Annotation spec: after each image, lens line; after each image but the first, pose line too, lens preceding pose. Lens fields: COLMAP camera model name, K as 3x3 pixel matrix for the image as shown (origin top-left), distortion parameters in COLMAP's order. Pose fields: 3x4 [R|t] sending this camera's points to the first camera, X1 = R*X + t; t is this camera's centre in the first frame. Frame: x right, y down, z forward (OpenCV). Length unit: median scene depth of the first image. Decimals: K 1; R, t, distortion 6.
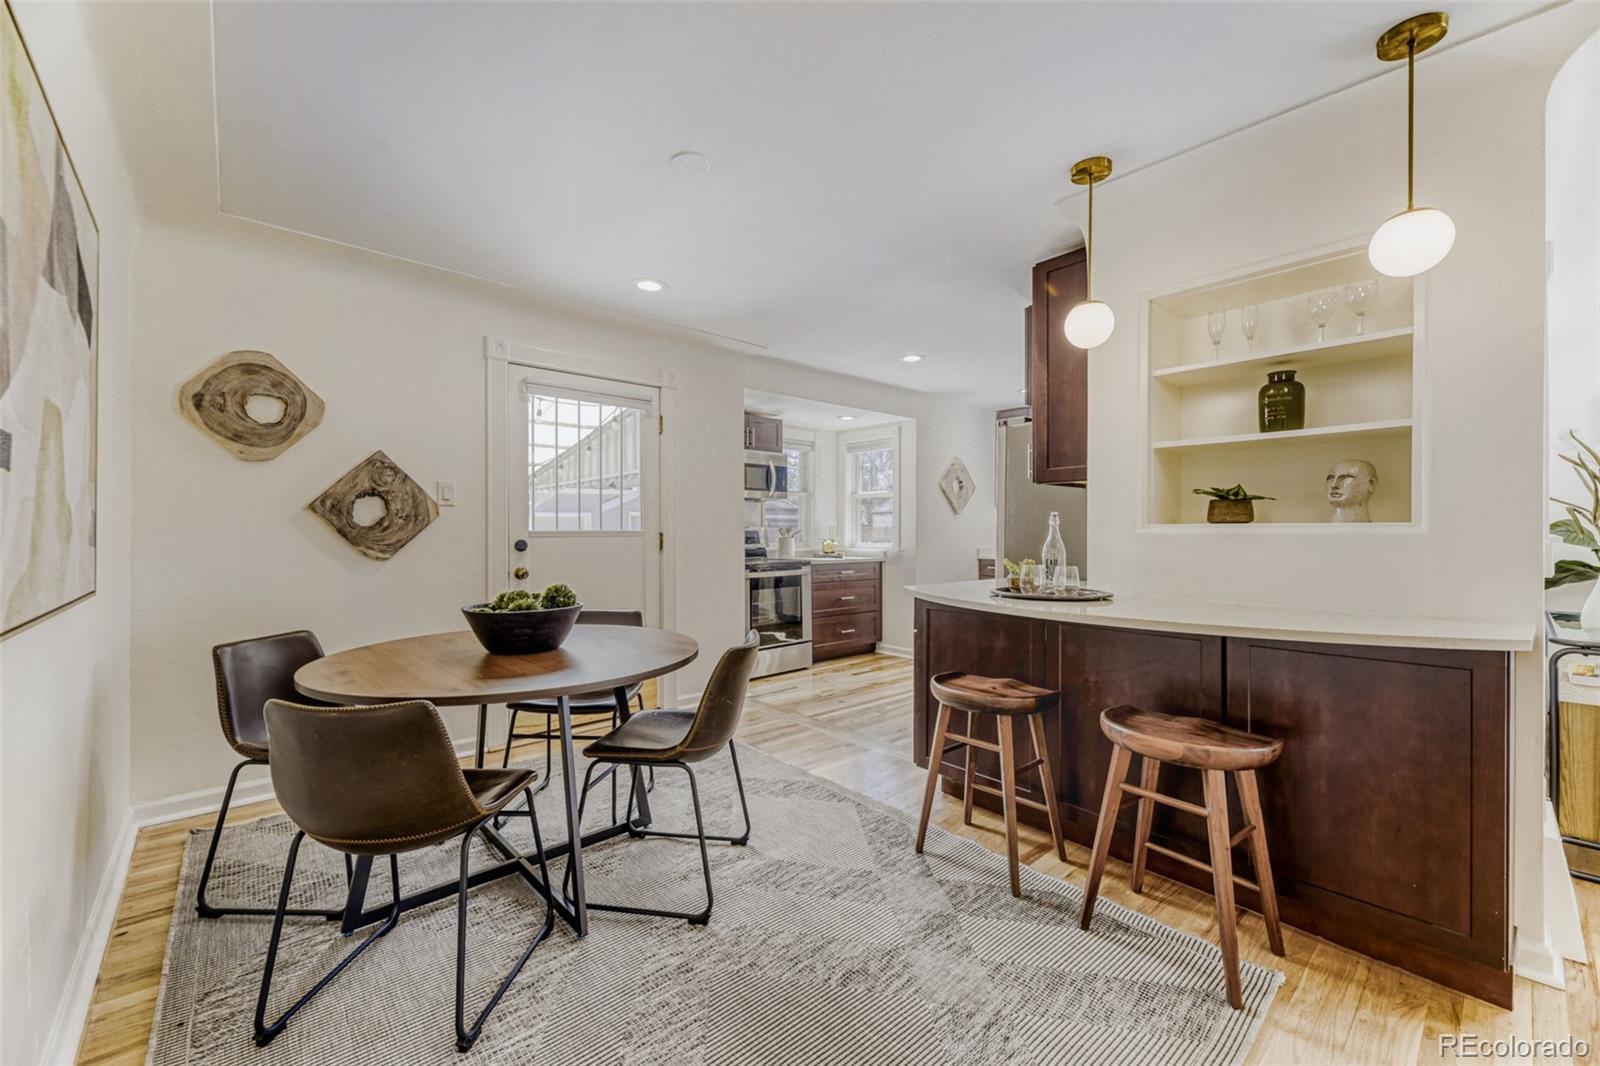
lens RADIAL K [[641.9, 0, 789.9], [0, 641.9, 531.9], [0, 0, 1]] dist [0.003578, -0.001621]
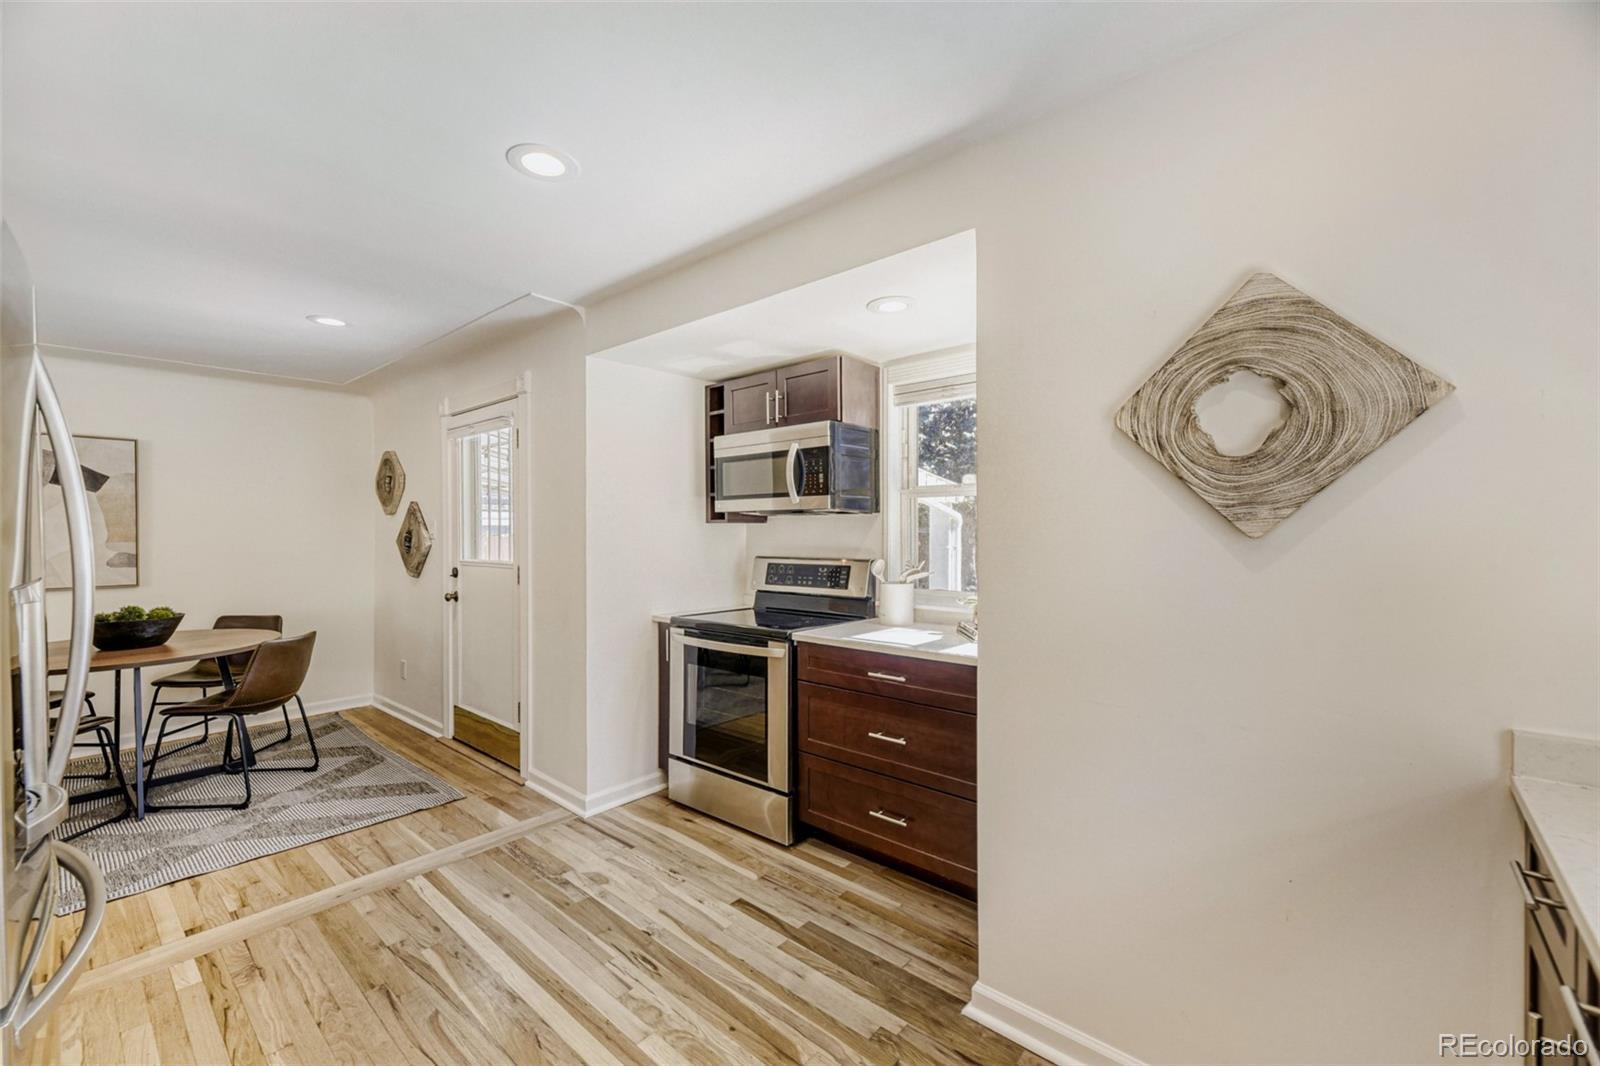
lens RADIAL K [[641.9, 0, 841.1], [0, 641.9, 536.8], [0, 0, 1]] dist [0.003578, -0.001621]
pose [[0.167133, 0.007388, -0.985907, 0.981267], [-0.002512, 0.999972, 0.007067, -0.060985], [0.985931, 0.001295, 0.167146, 1.776183]]
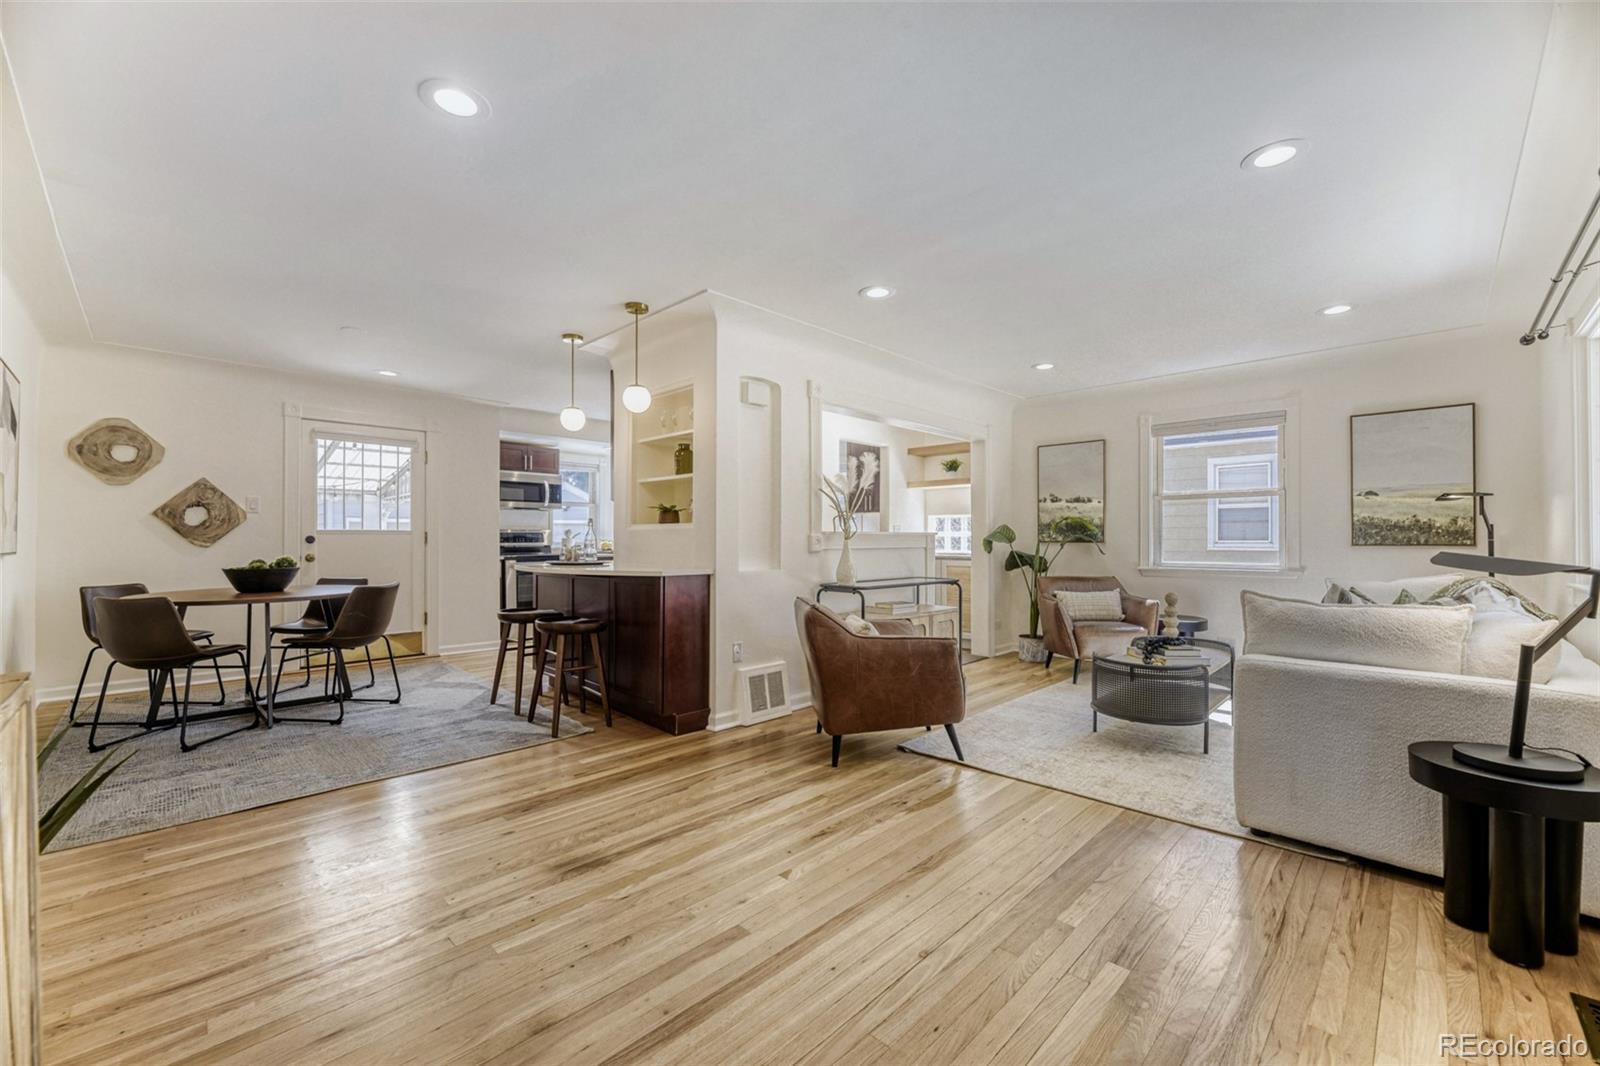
lens RADIAL K [[641.9, 0, 773.6], [0, 641.9, 534.6], [0, 0, 1]] dist [0.003578, -0.001621]
pose [[0.998643, 0.001709, 0.052052, 0.701292], [-0.001176, 0.999947, -0.010259, 0.028404], [-0.052067, 0.010184, 0.998592, -0.671332]]
